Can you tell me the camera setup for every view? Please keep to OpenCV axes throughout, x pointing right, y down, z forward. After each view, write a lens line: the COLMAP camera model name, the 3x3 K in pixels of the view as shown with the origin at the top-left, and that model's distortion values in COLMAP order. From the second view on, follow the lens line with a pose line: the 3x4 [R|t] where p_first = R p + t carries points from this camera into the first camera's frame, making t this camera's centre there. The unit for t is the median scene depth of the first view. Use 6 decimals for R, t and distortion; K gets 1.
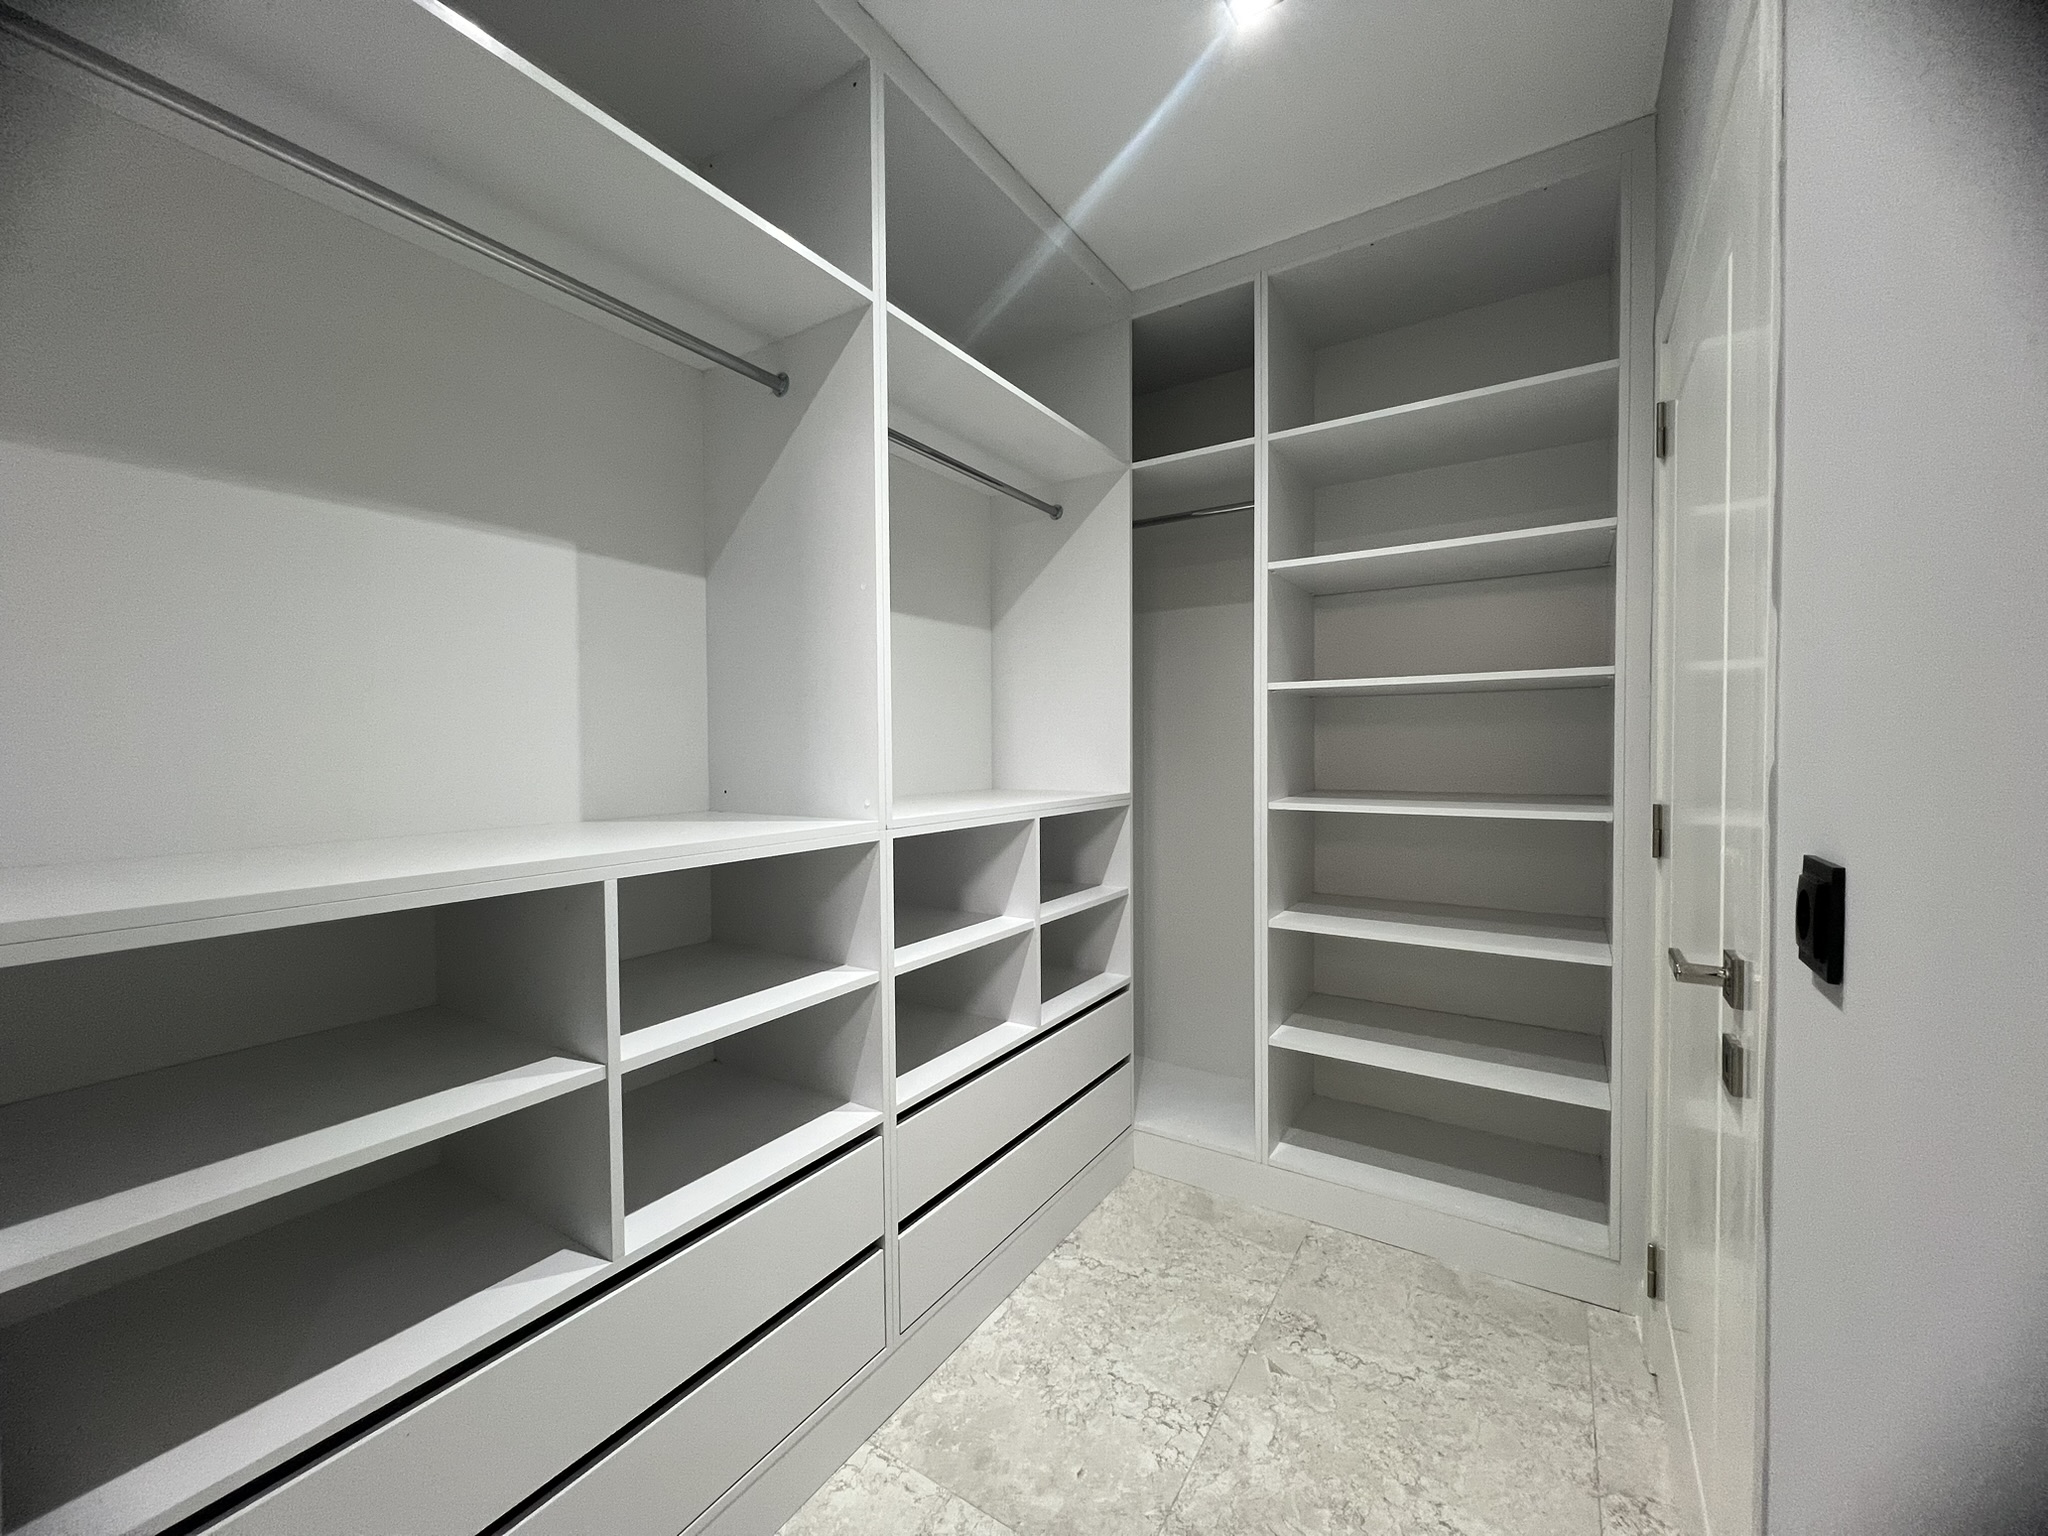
lens RADIAL K [[820.3, 0, 1016.2], [0, 820.3, 770.3], [0, 0, 1]] dist [-0.004096, 0.001108]
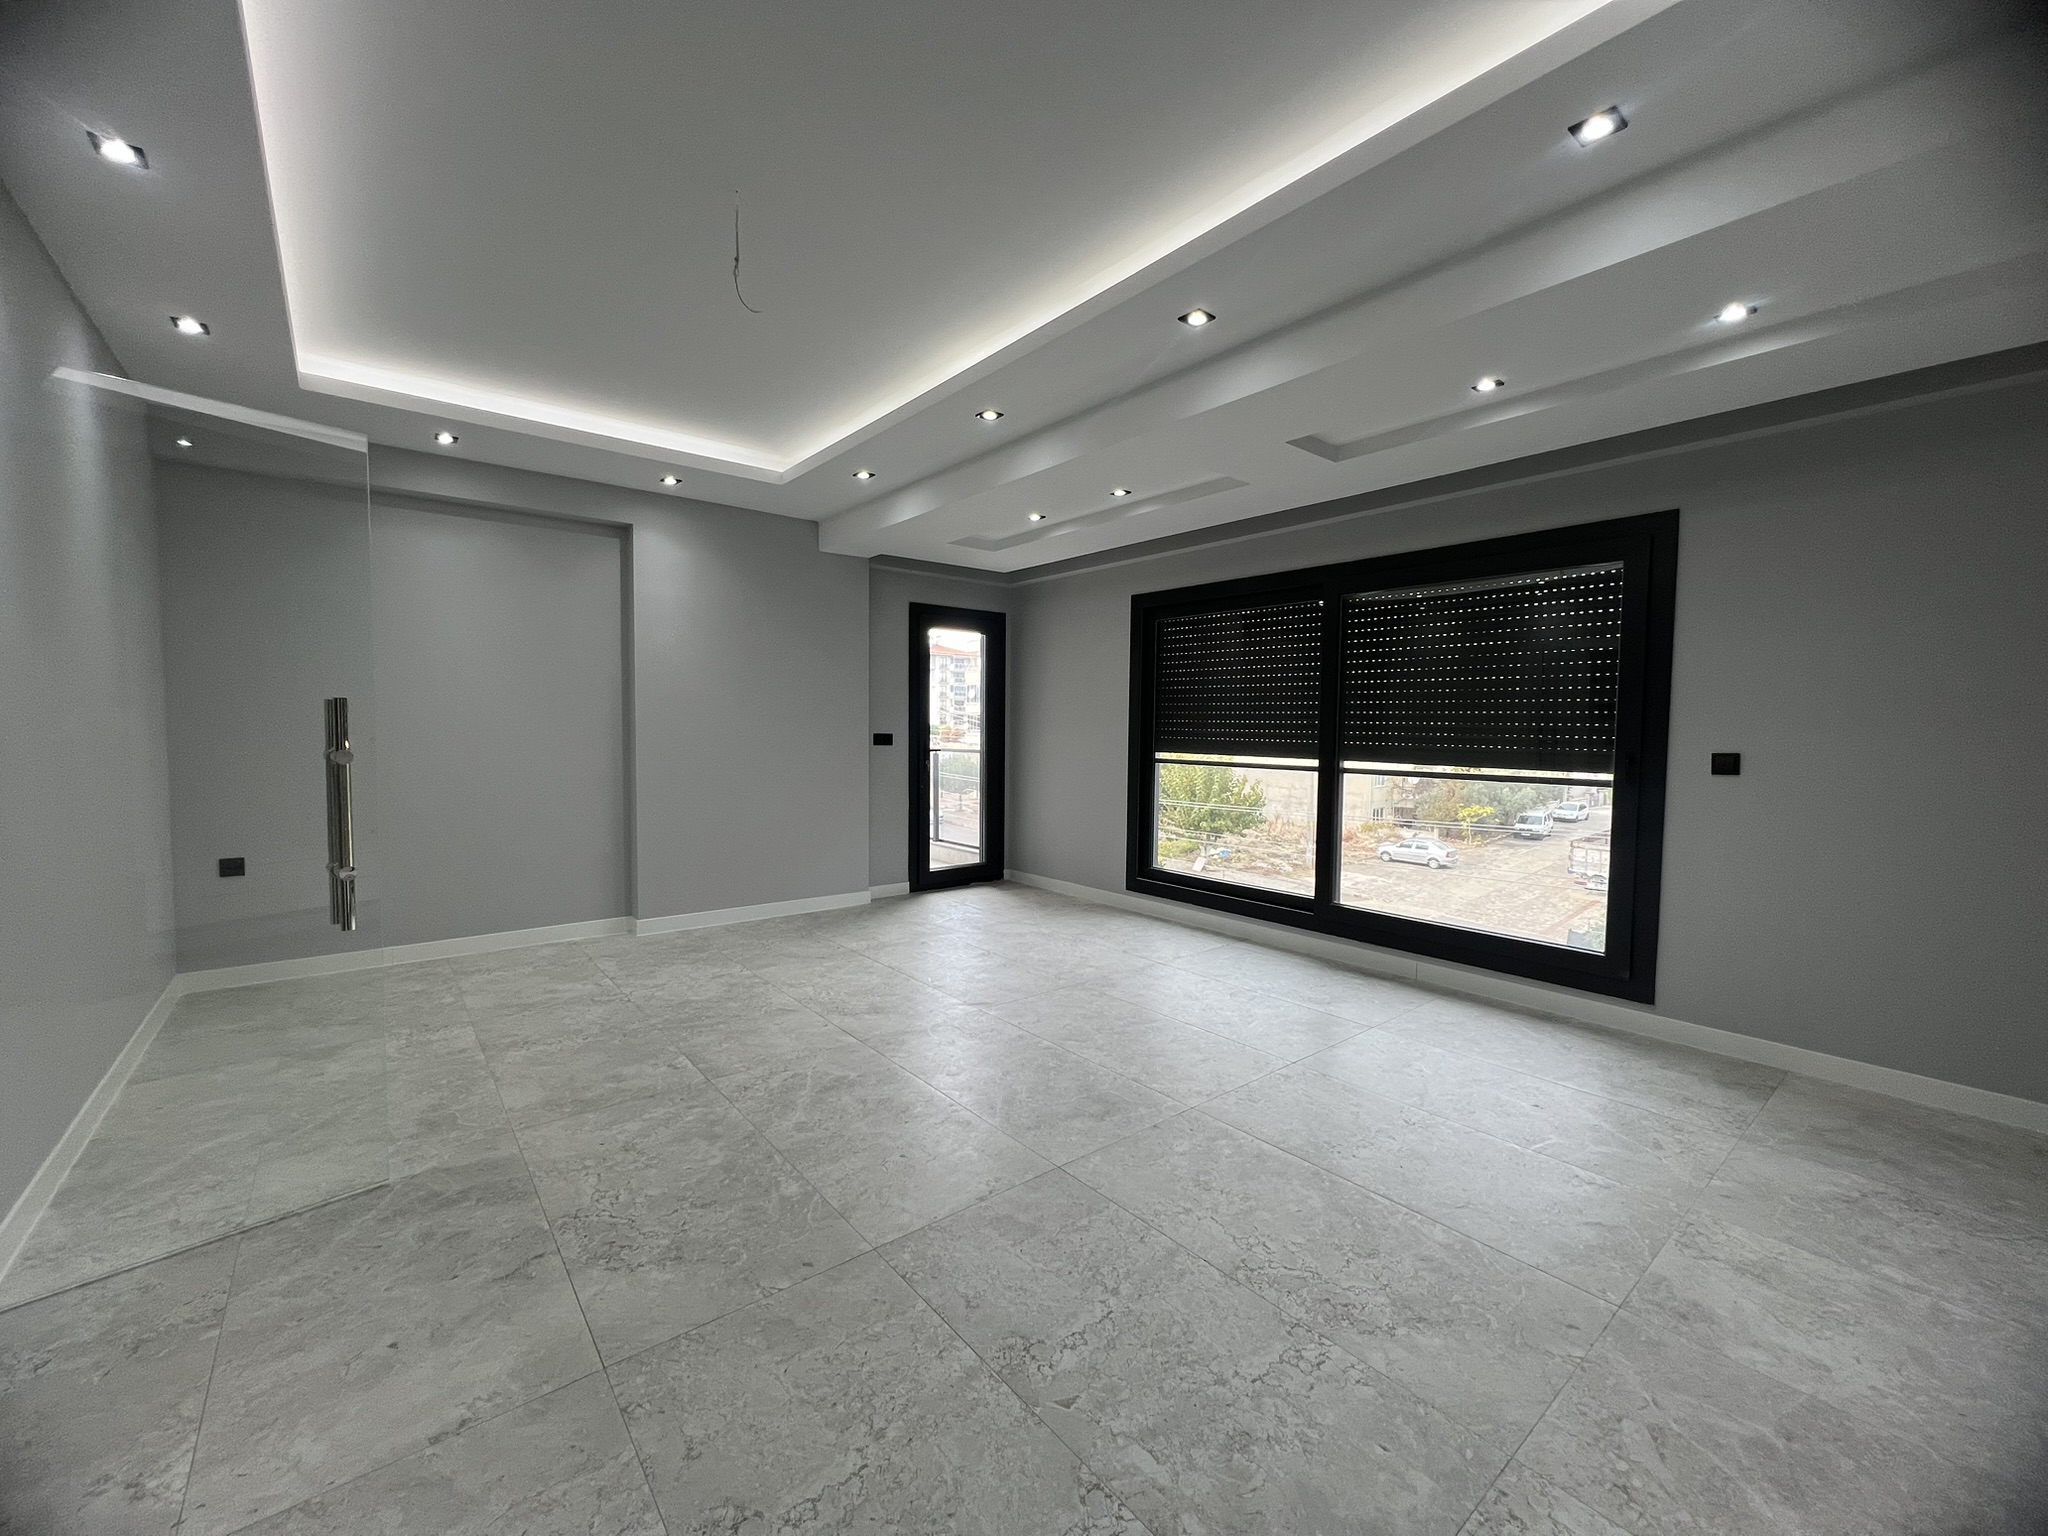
lens RADIAL K [[820.3, 0, 1017.6], [0, 820.3, 763.7], [0, 0, 1]] dist [-0.004096, 0.001108]
pose [[0.309328, -0.029348, 0.950502, -0.605485], [0.013149, 0.999560, 0.026583, -0.017809], [-0.950864, 0.004275, 0.309578, 0.827442]]
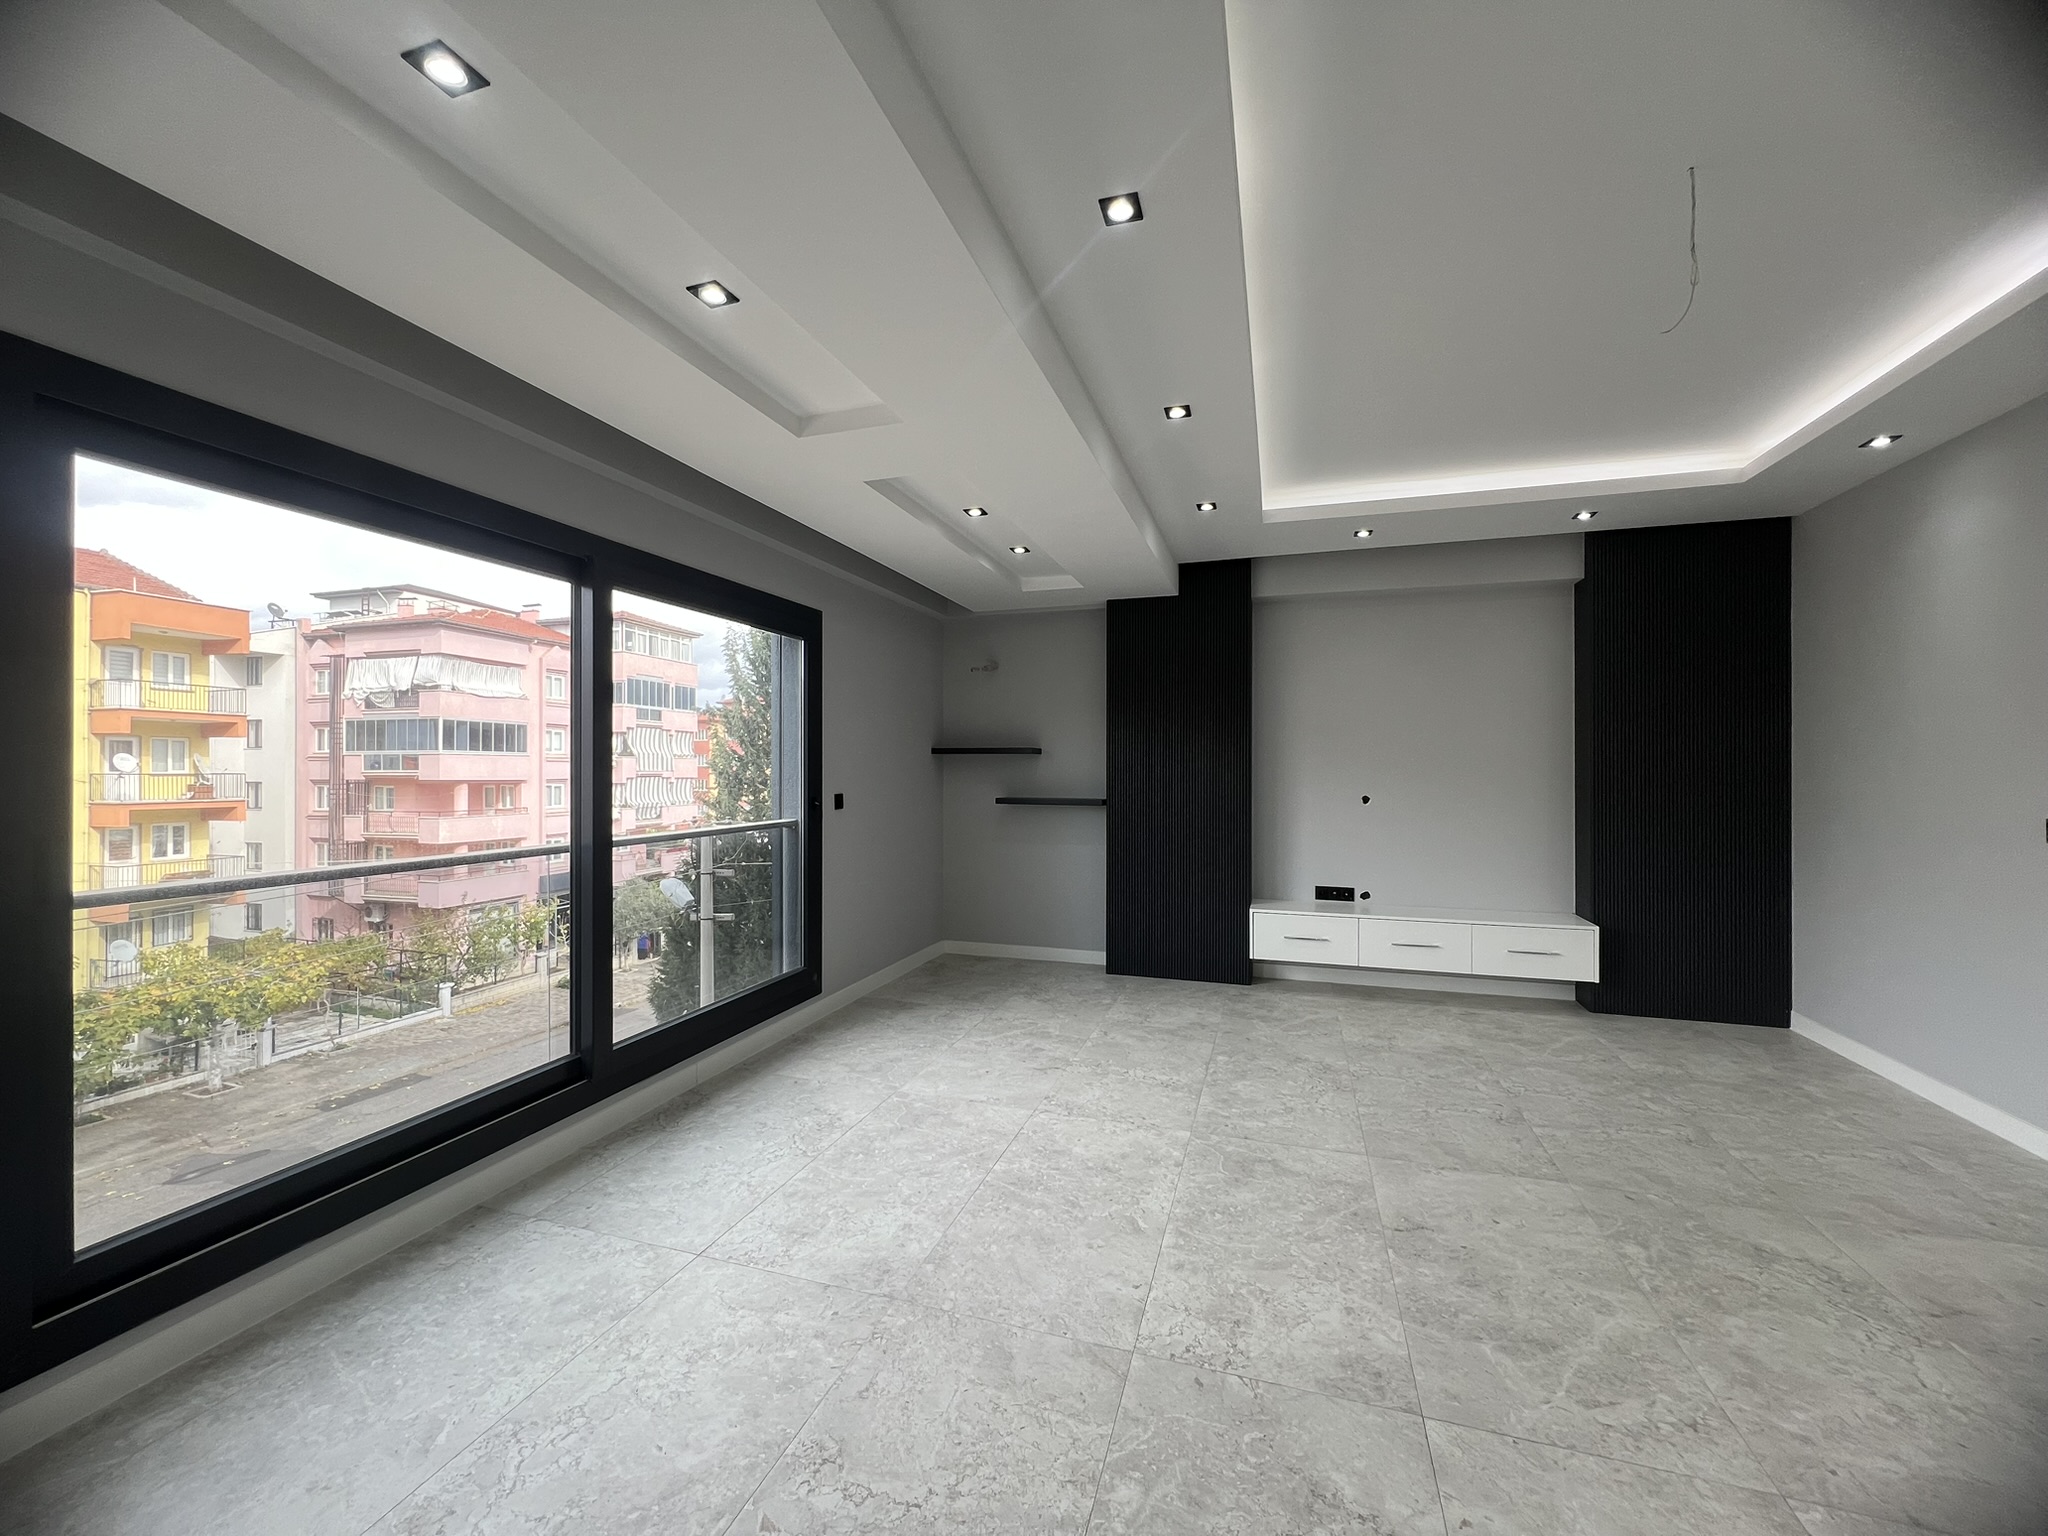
lens RADIAL K [[820.3, 0, 1020.9], [0, 820.3, 764.9], [0, 0, 1]] dist [-0.004096, 0.001108]
pose [[-0.965104, 0.009509, -0.261694, 2.078730], [0.002917, 0.999669, 0.025565, -0.142209], [0.261850, 0.023909, -0.964812, 2.778498]]
